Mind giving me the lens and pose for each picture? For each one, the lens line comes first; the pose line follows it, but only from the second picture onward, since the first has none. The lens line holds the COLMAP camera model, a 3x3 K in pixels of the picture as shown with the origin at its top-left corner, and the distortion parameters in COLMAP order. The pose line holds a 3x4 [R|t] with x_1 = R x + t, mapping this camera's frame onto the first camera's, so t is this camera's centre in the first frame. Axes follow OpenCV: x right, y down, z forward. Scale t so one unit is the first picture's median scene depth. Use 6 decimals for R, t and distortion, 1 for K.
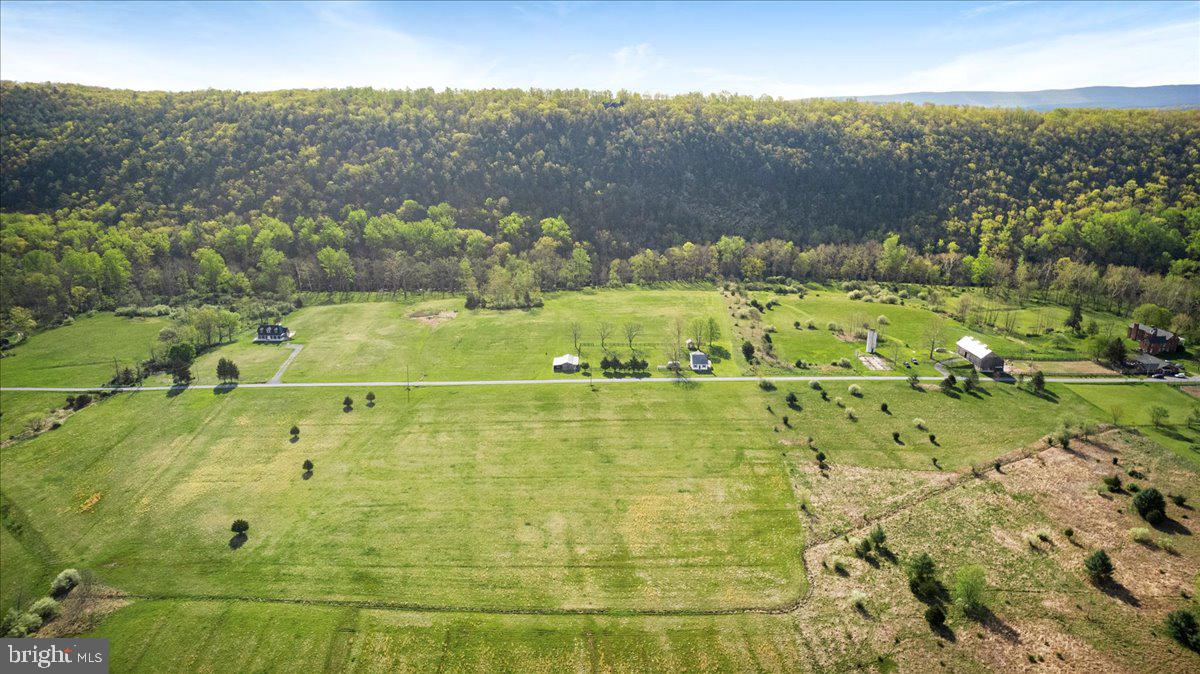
lens RADIAL K [[775.3, 0, 592.3], [0, 775.3, 339.7], [0, 0, 1]] dist [-0.059244, 0.041093]
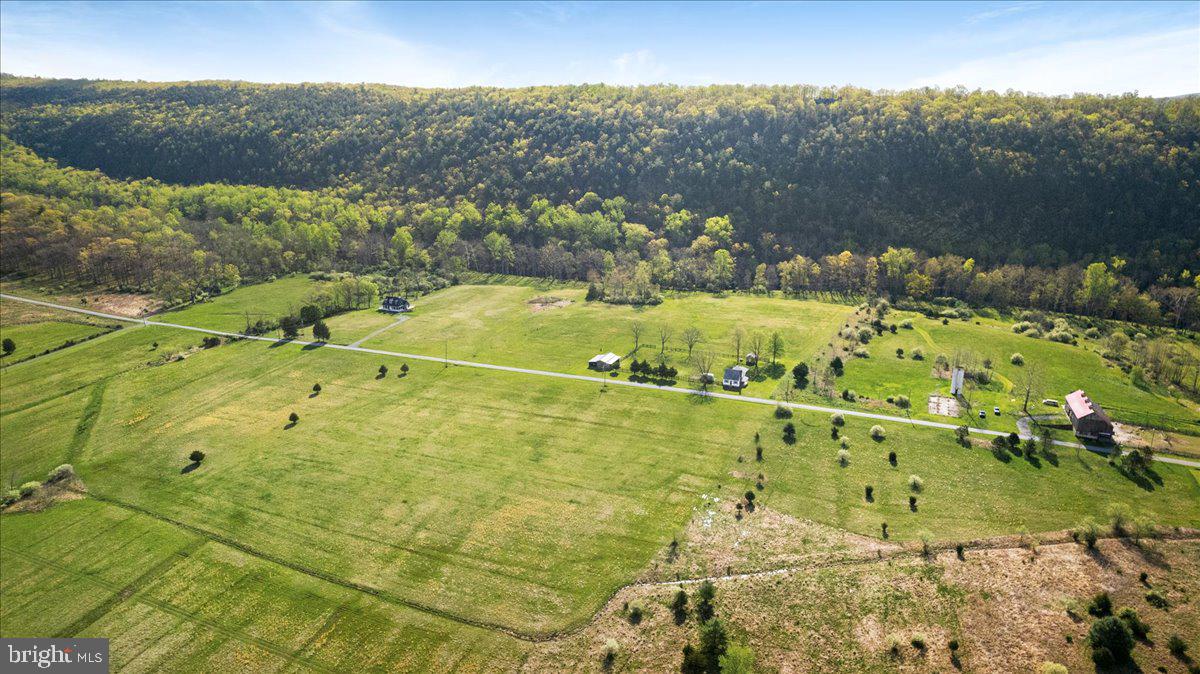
lens RADIAL K [[775.3, 0, 599.1], [0, 775.3, 335.2], [0, 0, 1]] dist [-0.059244, 0.041093]
pose [[0.918784, 0.109744, -0.379200, 0.220377], [-0.110195, 0.993697, 0.020589, -0.014866], [0.379069, 0.022869, 0.925086, 0.053526]]
